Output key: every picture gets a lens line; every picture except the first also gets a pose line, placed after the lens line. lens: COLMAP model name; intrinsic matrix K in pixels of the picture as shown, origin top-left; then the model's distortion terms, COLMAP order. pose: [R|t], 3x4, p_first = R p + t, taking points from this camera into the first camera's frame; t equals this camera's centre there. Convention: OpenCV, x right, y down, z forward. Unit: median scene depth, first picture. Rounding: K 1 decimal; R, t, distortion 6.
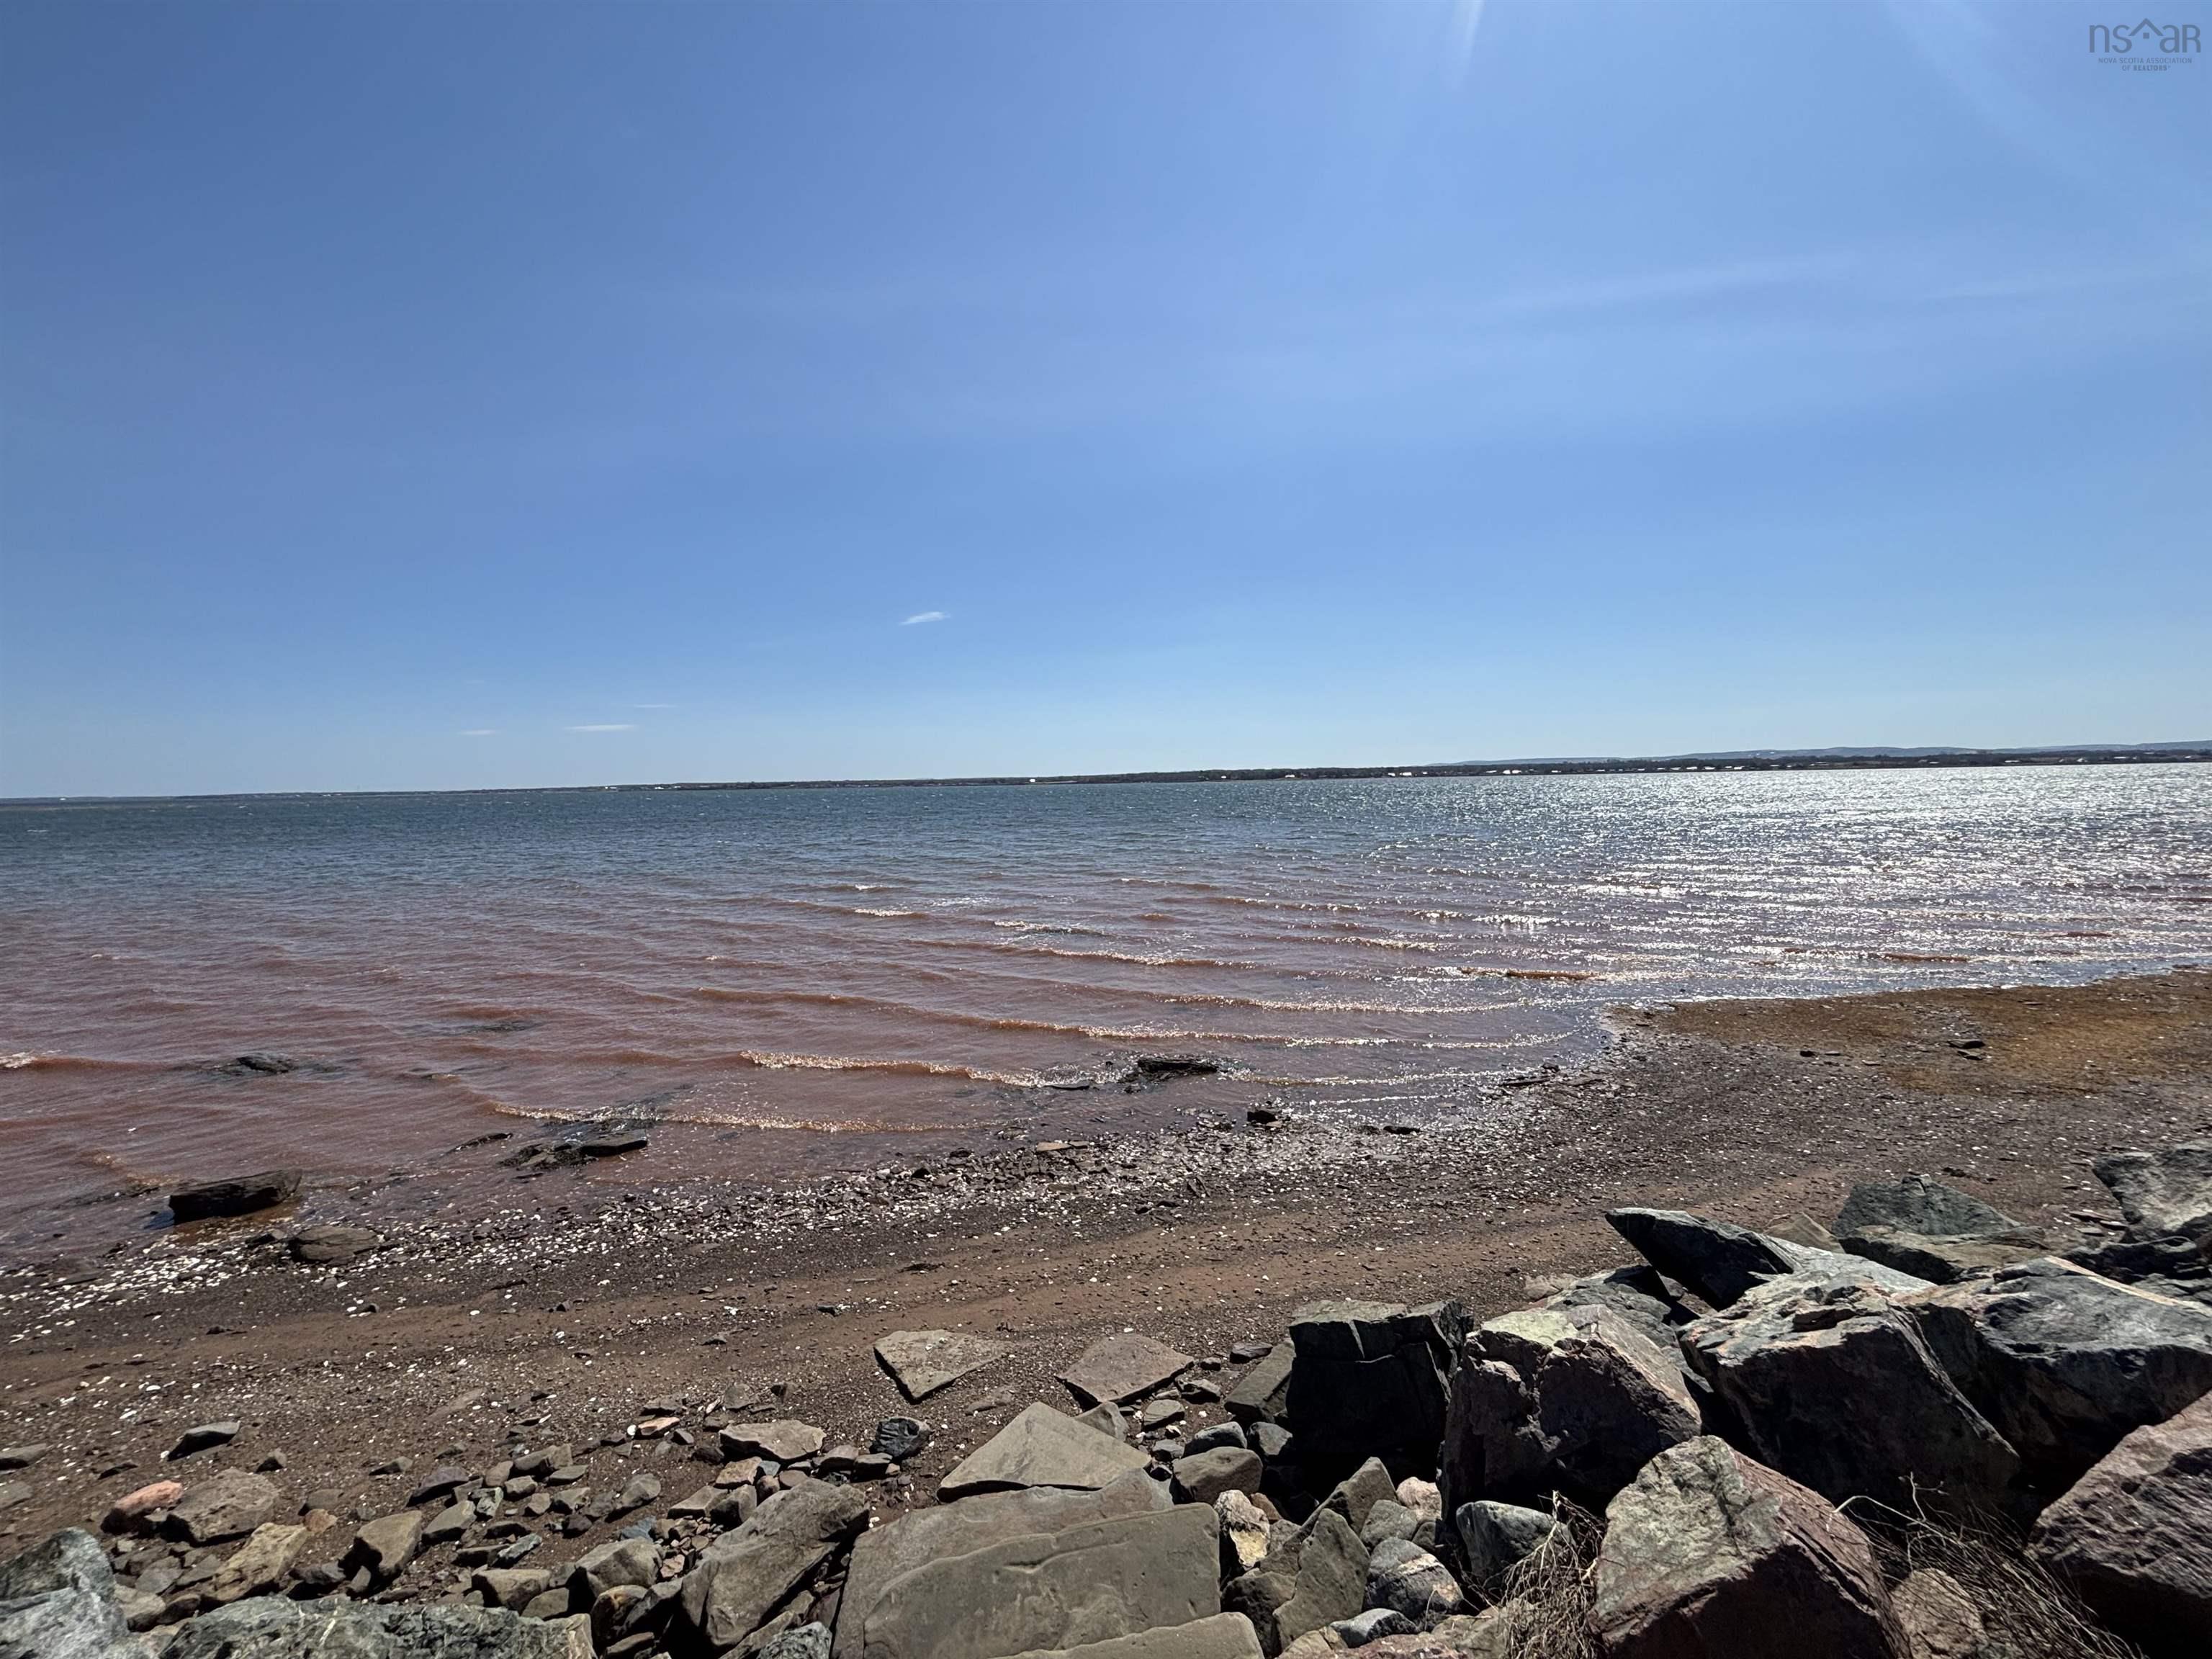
lens RADIAL K [[888.3, 0, 1106.0], [0, 888.3, 829.5], [0, 0, 1]] dist [-0.007299, -0.000193]
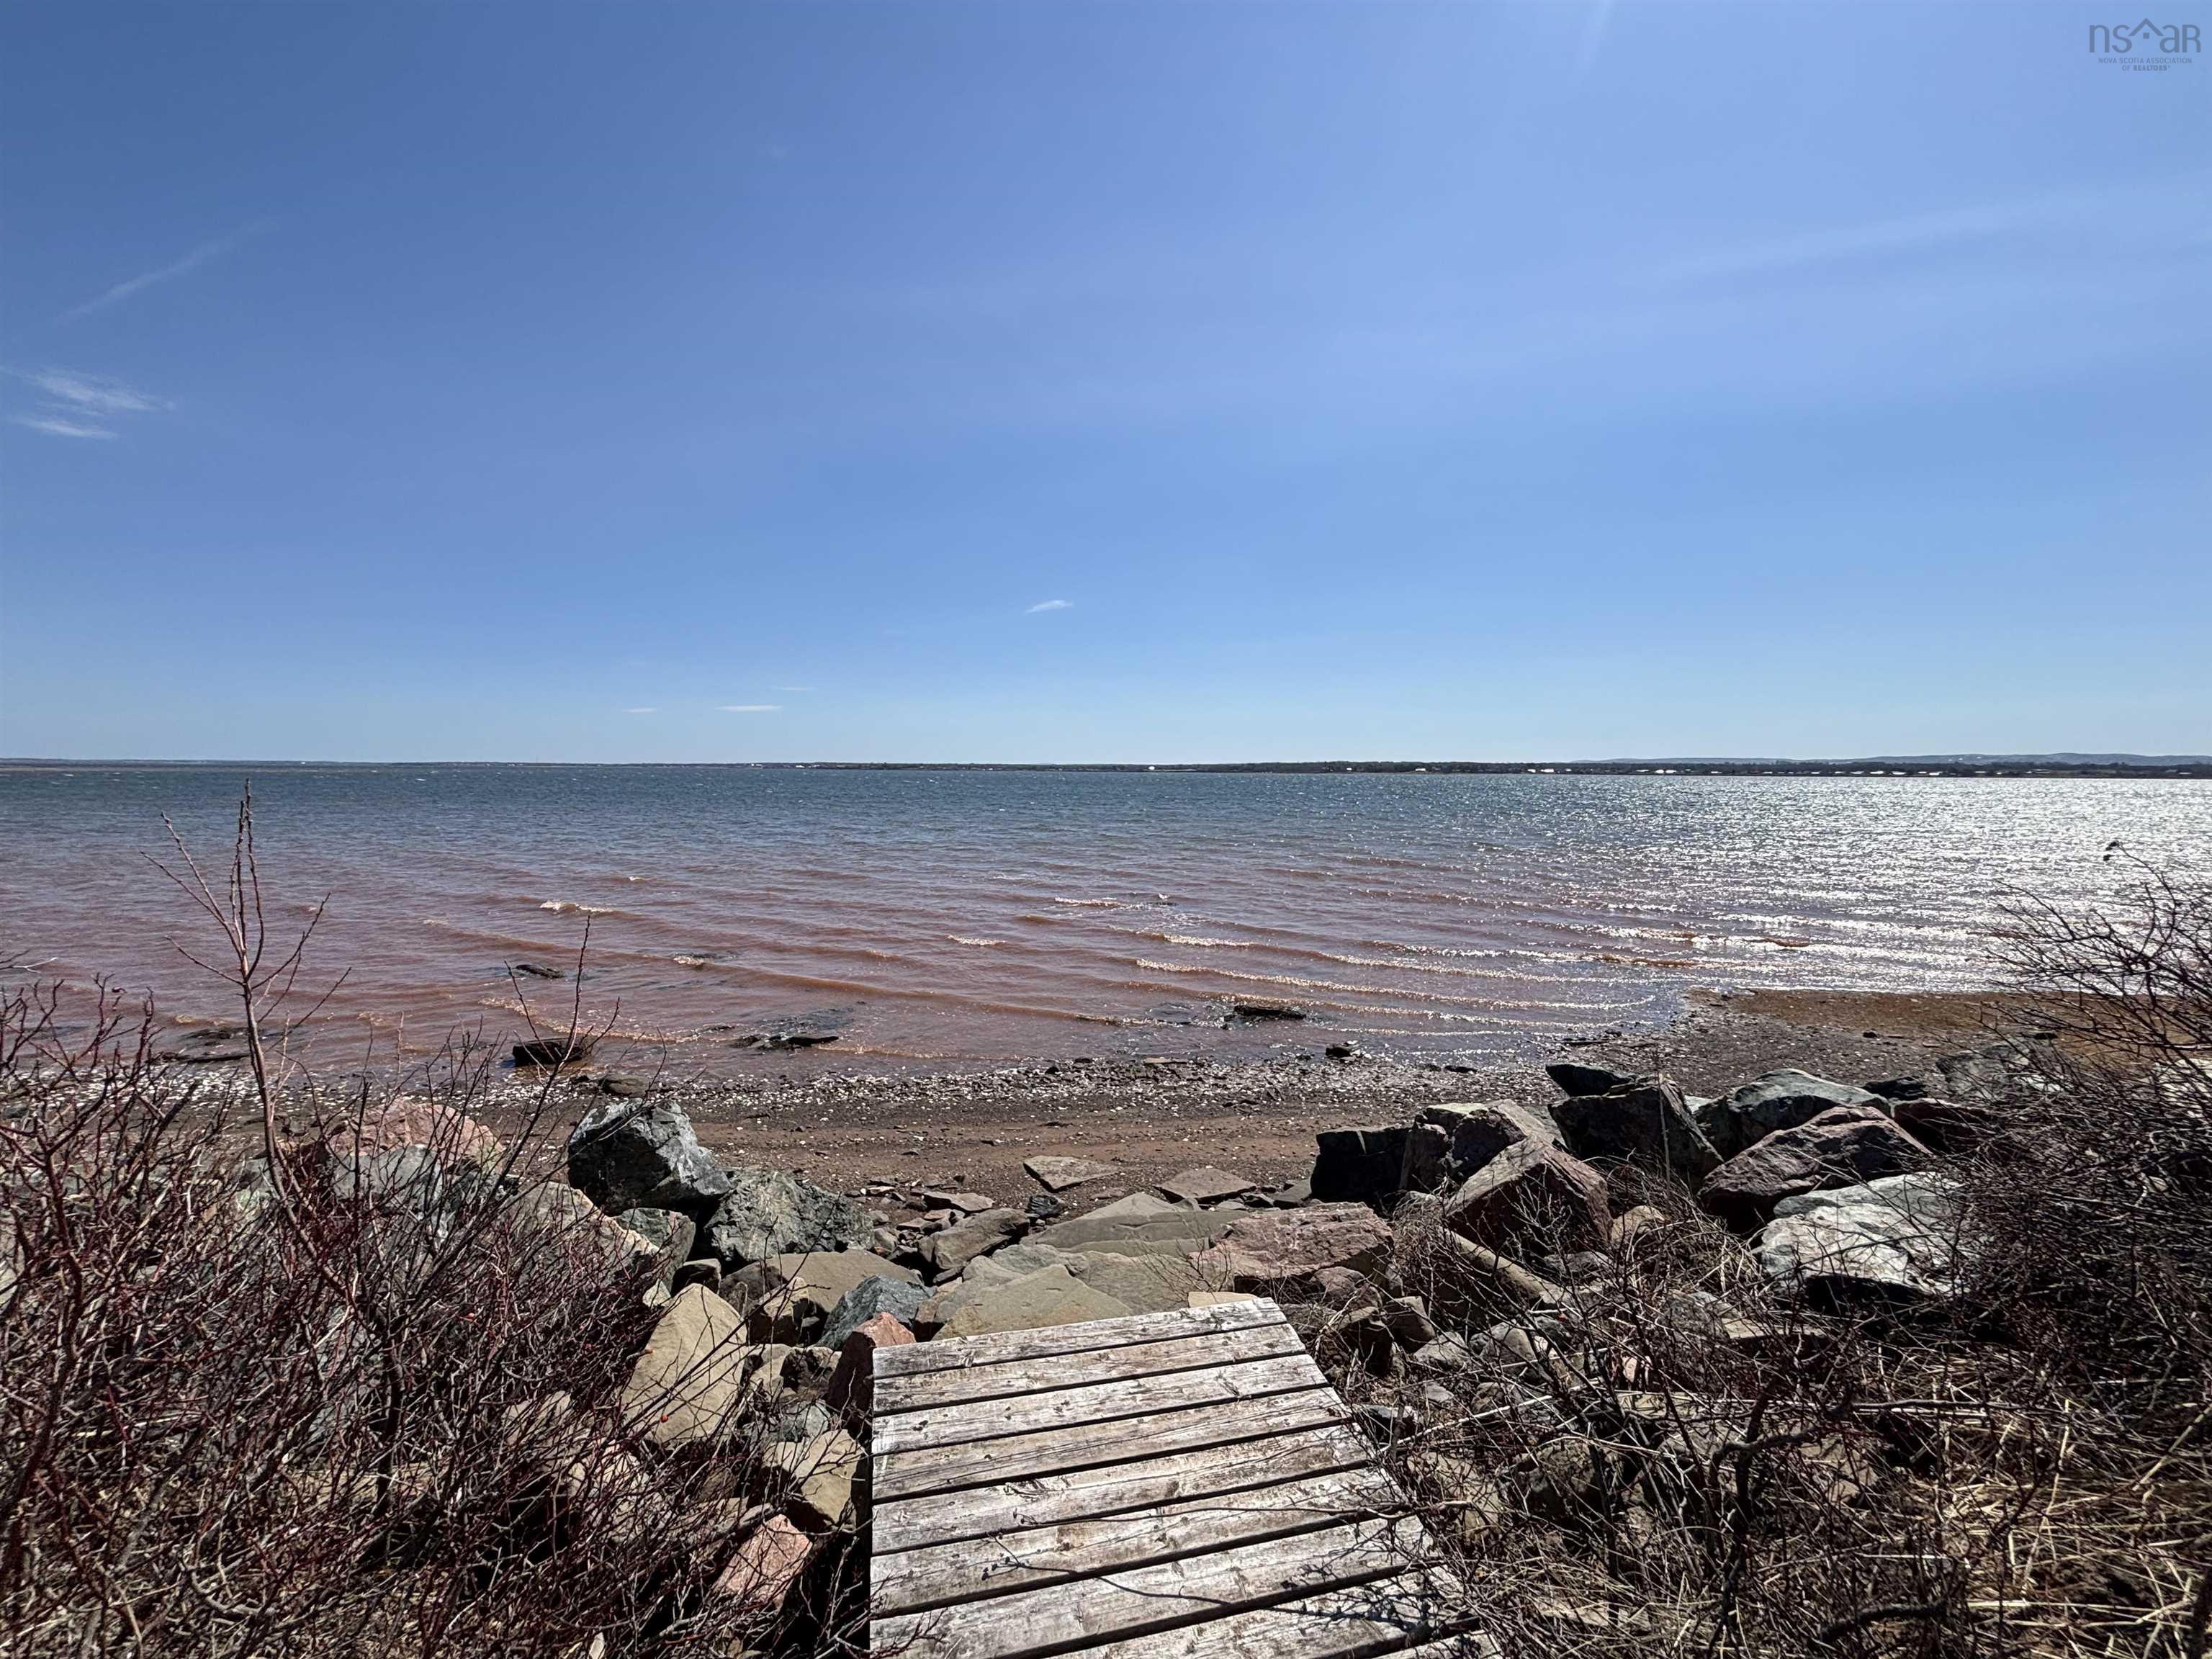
lens RADIAL K [[895.8, 0, 1099.6], [0, 895.8, 821.7], [0, 0, 1]] dist [-0.011521, -0.000367]
pose [[0.989761, 0.033051, -0.138856, 0.022288], [-0.032453, 0.999452, 0.006570, 0.027919], [0.138997, -0.001997, 0.990291, -0.254337]]
